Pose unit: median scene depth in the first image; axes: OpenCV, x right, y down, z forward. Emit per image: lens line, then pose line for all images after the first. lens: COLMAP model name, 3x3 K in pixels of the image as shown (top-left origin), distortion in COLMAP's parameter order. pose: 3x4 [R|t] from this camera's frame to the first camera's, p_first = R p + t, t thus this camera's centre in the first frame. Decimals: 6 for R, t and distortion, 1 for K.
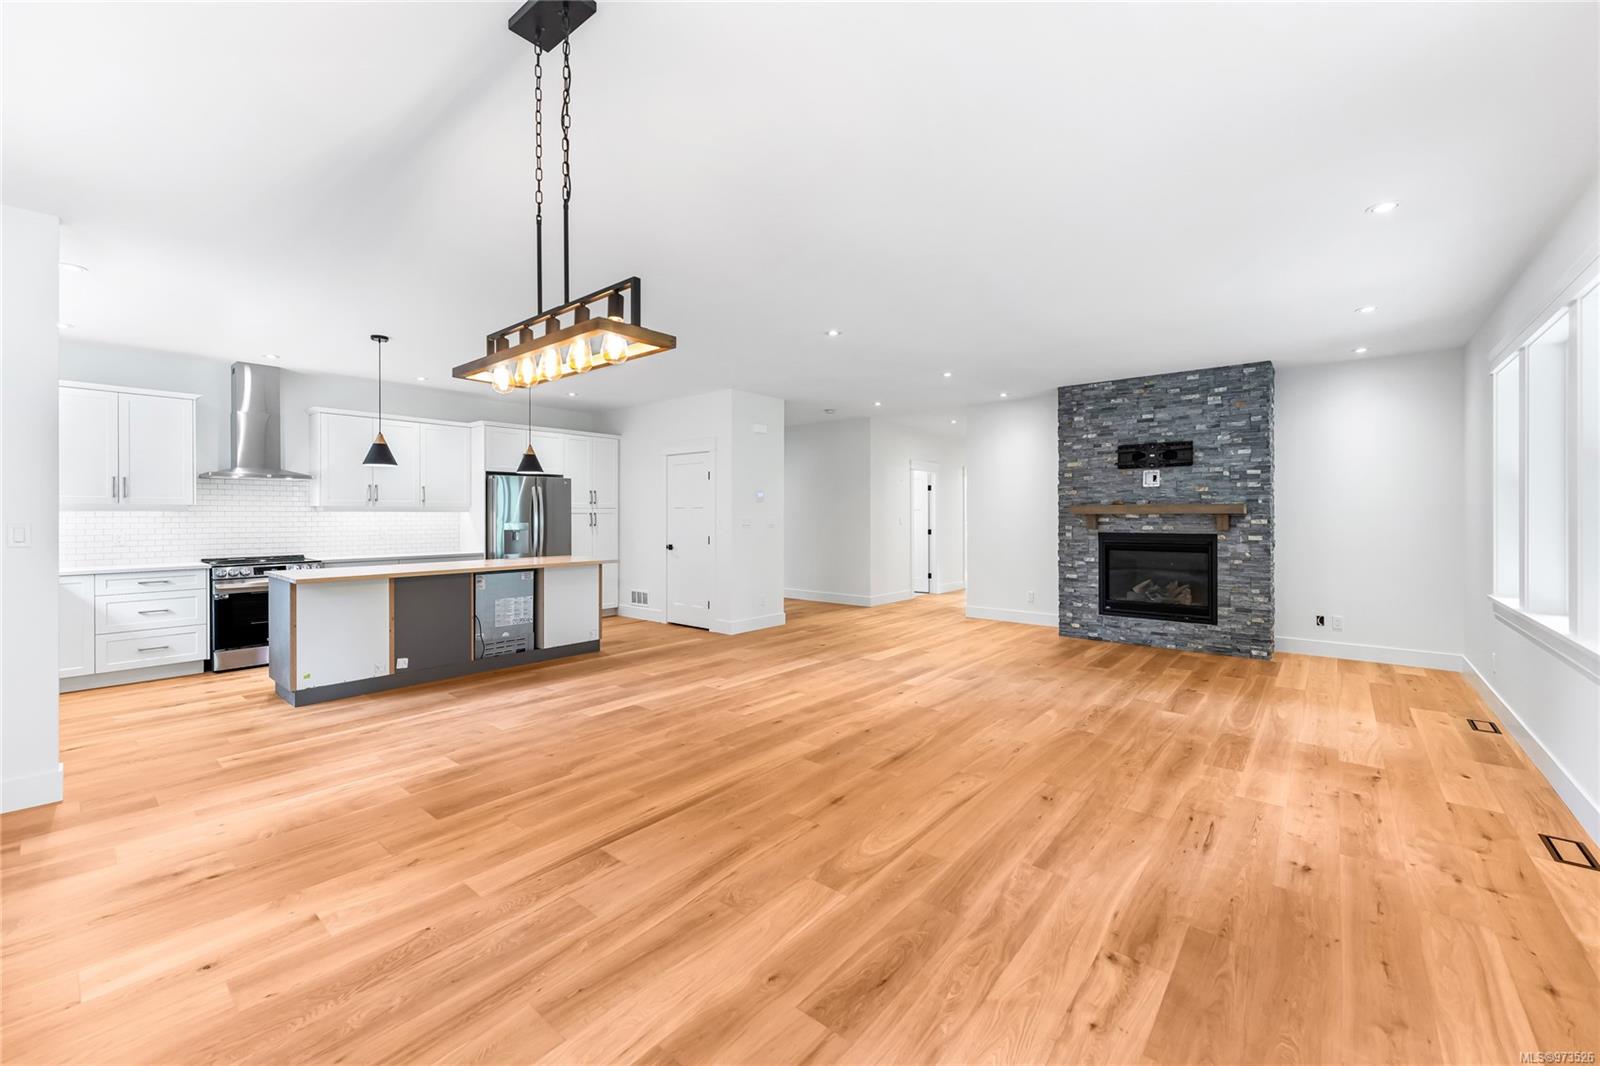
lens RADIAL K [[639.8, 0, 800.0], [0, 639.8, 518.4], [0, 0, 1]] dist [0.004558, -0.000362]
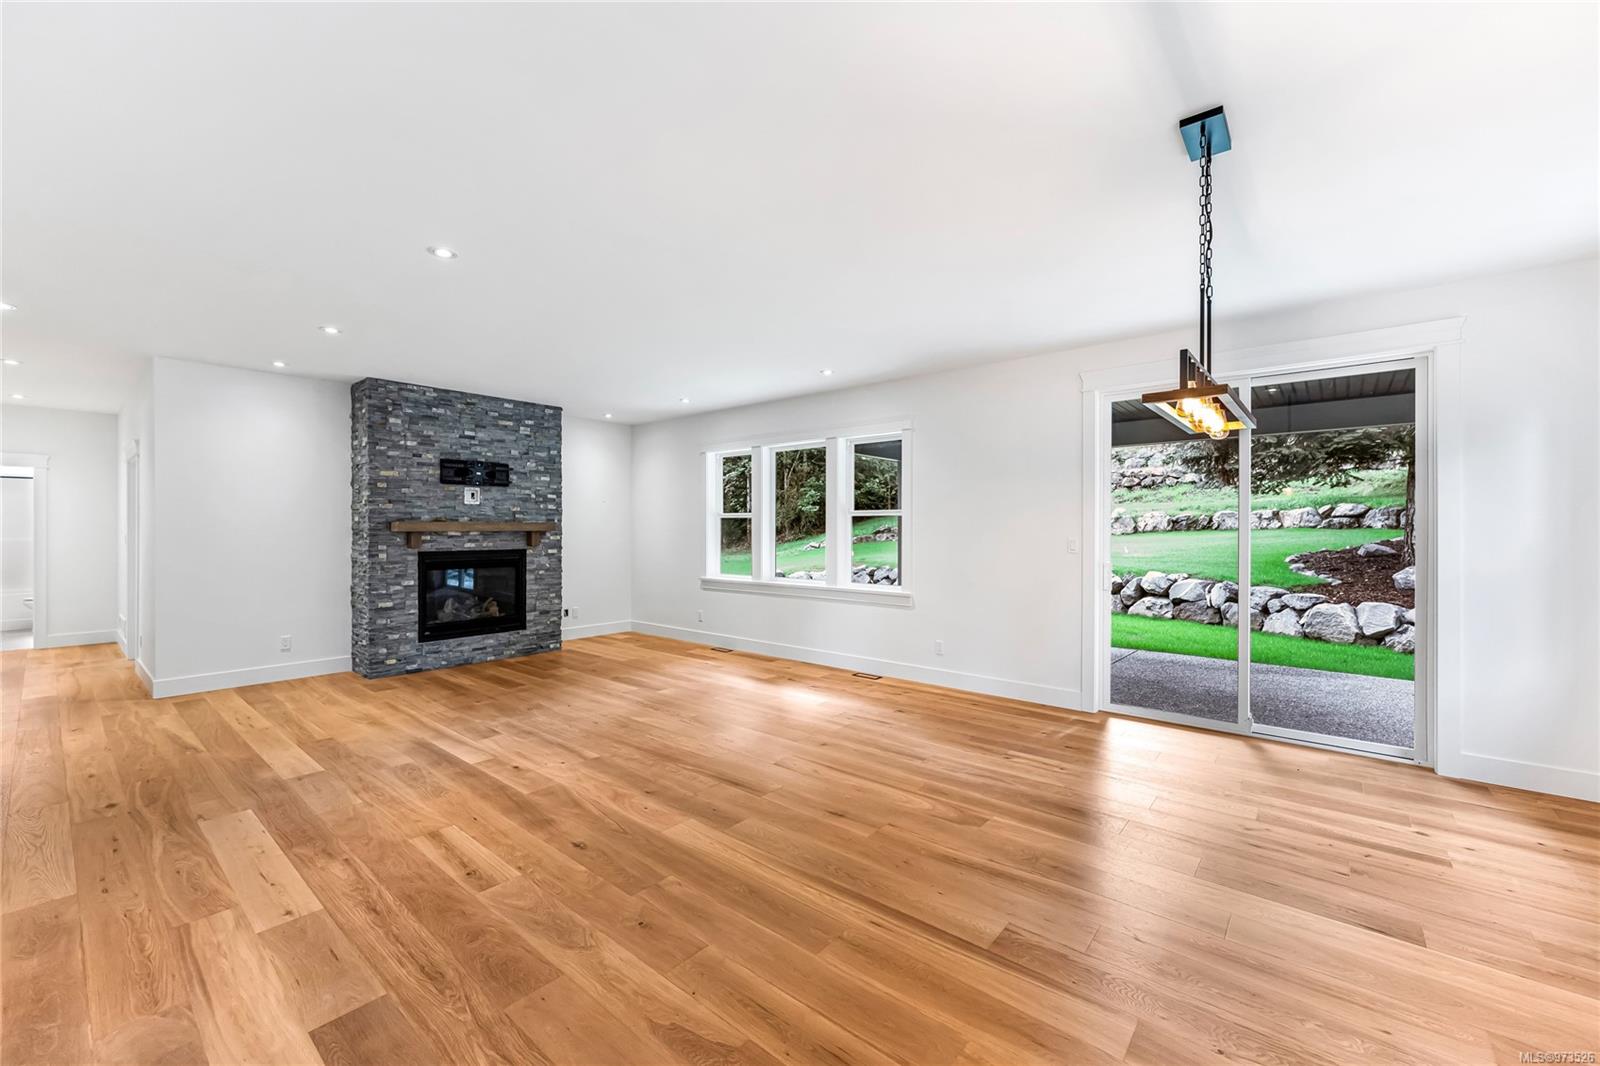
lens RADIAL K [[639.8, 0, 793.6], [0, 639.8, 527.7], [0, 0, 1]] dist [0.004558, -0.000362]
pose [[0.008791, 0.003037, 0.999957, -0.491058], [0.005289, 0.999981, -0.003083, -0.007375], [-0.999947, 0.005316, 0.008775, 0.536754]]
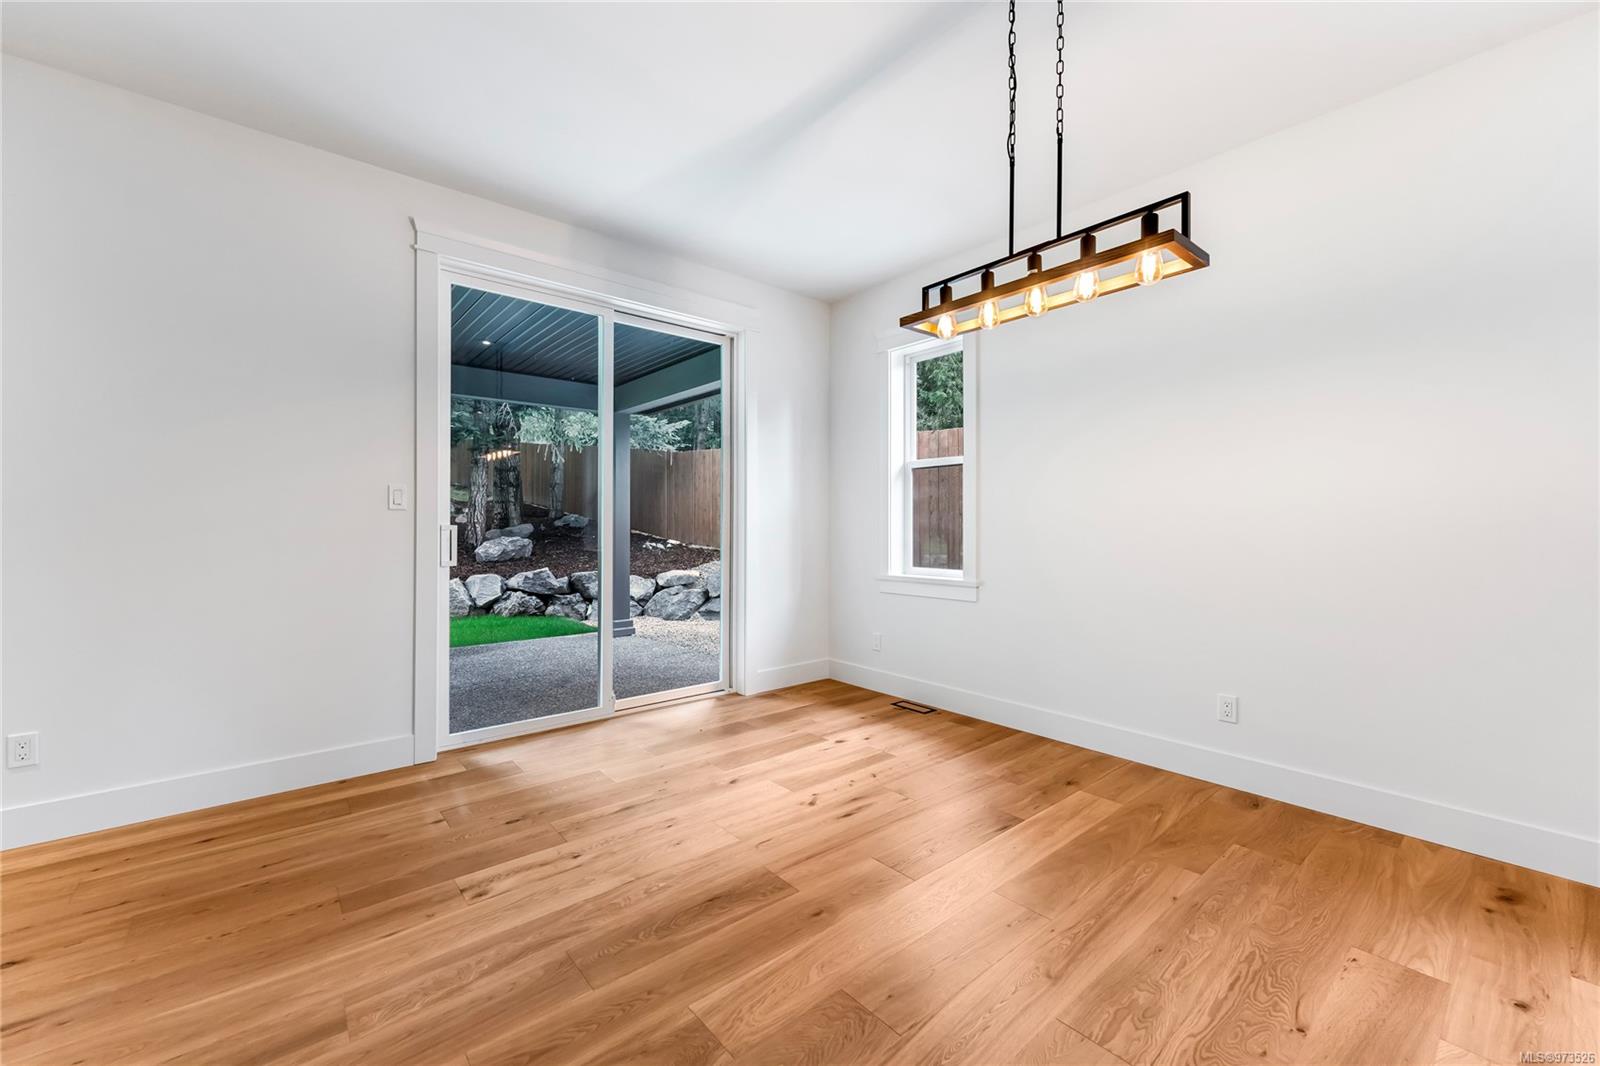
lens RADIAL K [[639.8, 0, 801.2], [0, 639.8, 528.9], [0, 0, 1]] dist [0.004558, -0.000362]
pose [[-0.984184, -0.002379, 0.177135, -0.060770], [0.000045, 0.999906, 0.013676, 0.032549], [-0.177151, 0.013468, -0.984091, 0.620230]]
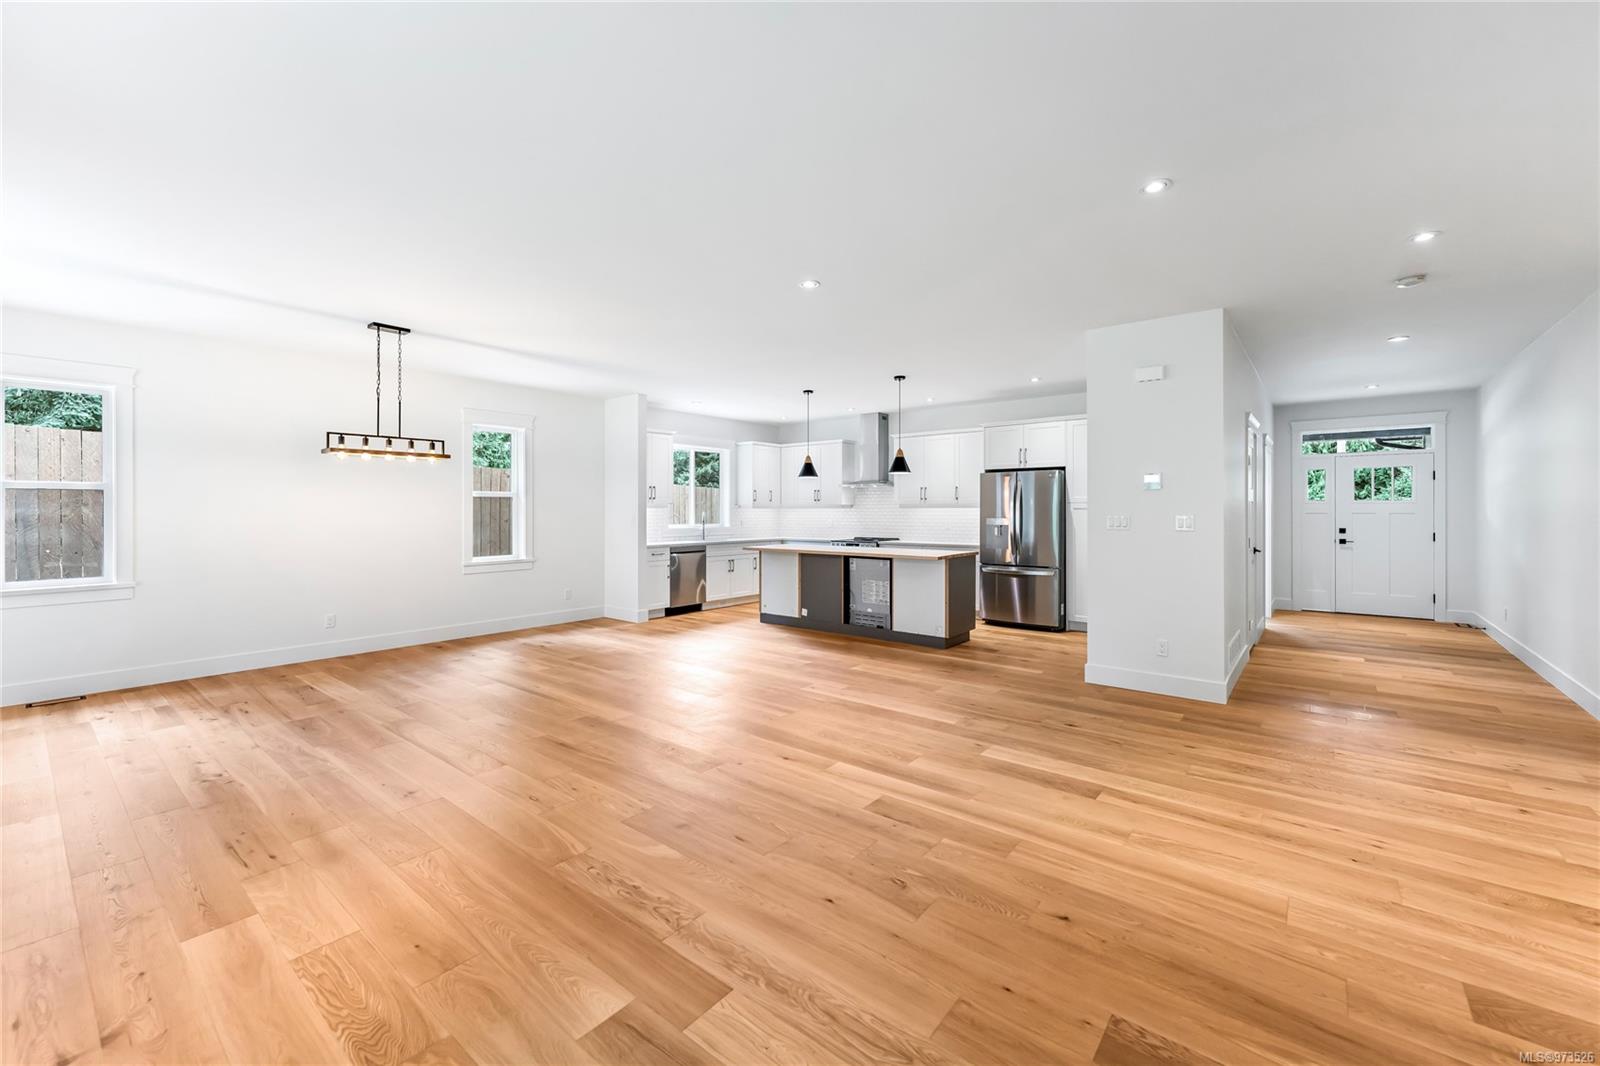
lens RADIAL K [[639.8, 0, 786.4], [0, 639.8, 507.4], [0, 0, 1]] dist [0.004558, -0.000362]
pose [[0.005855, -0.004795, -0.999971, 0.710471], [-0.006171, 0.999969, -0.004831, -0.004428], [0.999964, 0.006200, 0.005825, 0.806066]]
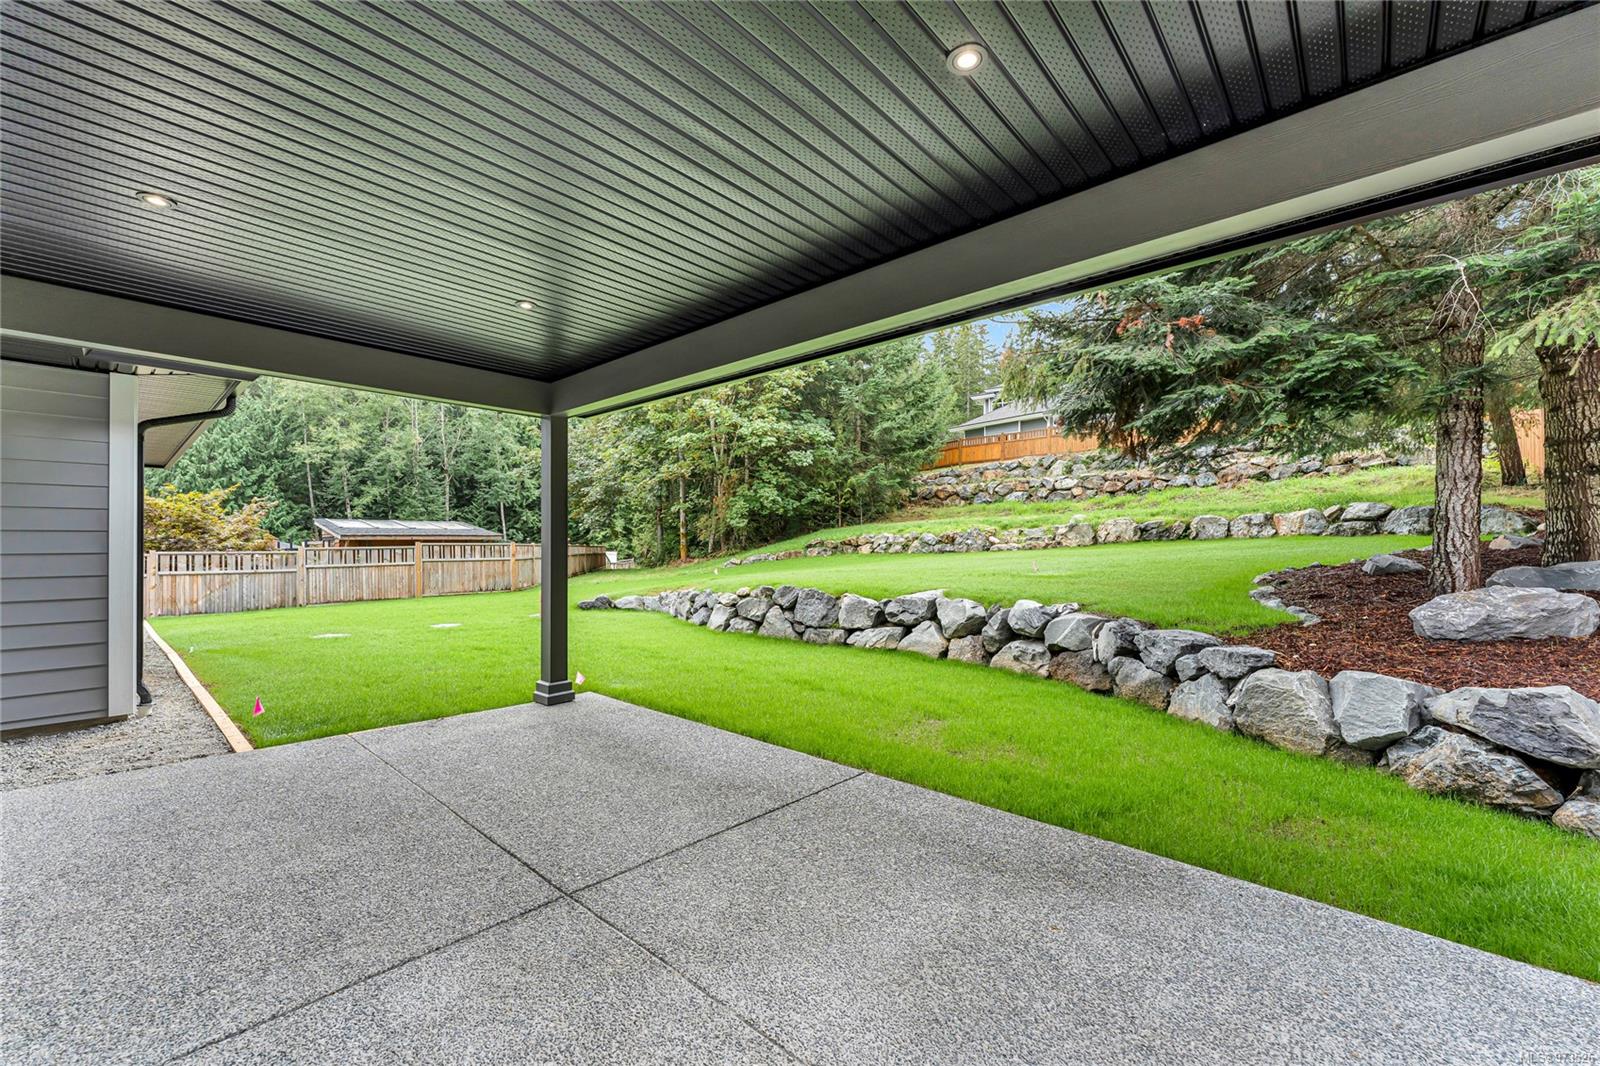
lens RADIAL K [[639.8, 0, 786.6], [0, 639.8, 533.1], [0, 0, 1]] dist [0.004558, -0.000362]
pose [[0.047792, 0.020301, 0.998651, 0.233485], [0.011312, 0.999718, -0.020864, 0.018310], [-0.998793, 0.012294, 0.047549, -0.162211]]
